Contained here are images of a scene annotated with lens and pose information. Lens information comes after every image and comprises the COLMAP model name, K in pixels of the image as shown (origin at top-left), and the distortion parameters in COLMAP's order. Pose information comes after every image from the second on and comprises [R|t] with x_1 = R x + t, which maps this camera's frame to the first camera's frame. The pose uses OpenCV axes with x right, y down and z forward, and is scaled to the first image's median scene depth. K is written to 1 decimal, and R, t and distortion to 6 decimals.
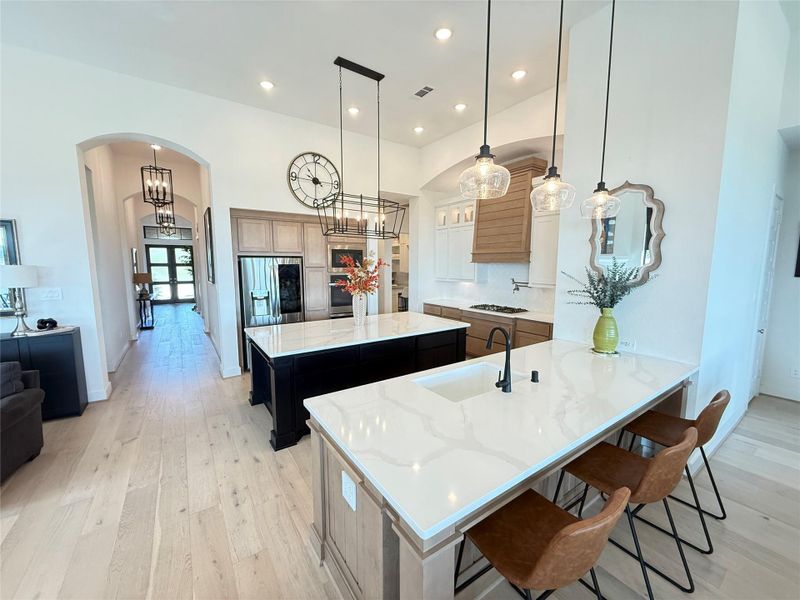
lens RADIAL K [[320.2, 0, 399.3], [0, 320.2, 300.2], [0, 0, 1]] dist [0.000930, 0.000176]
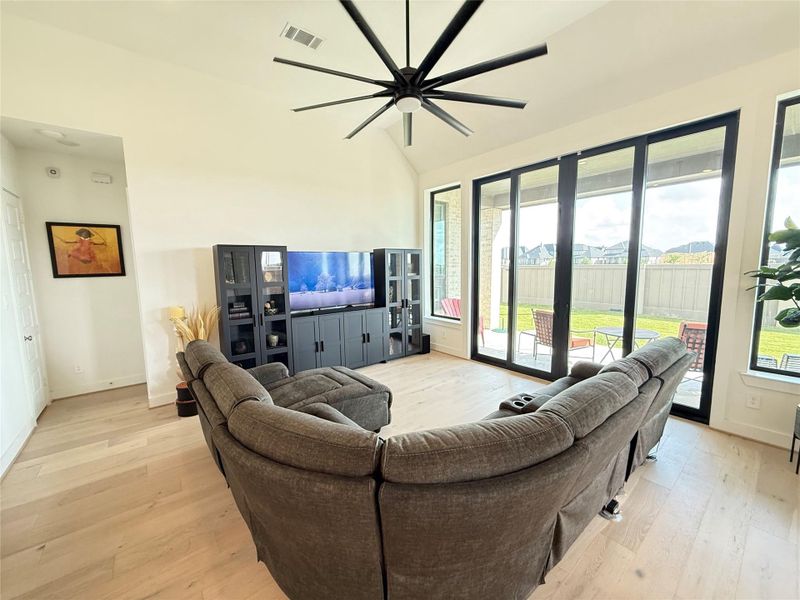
lens RADIAL K [[320.2, 0, 399.1], [0, 320.2, 298.7], [0, 0, 1]] dist [0.000930, 0.000176]
pose [[-0.072733, -0.108156, 0.991470, 0.118123], [0.127806, 0.984896, 0.116815, 0.010211], [-0.989129, 0.135212, -0.057811, -0.007898]]
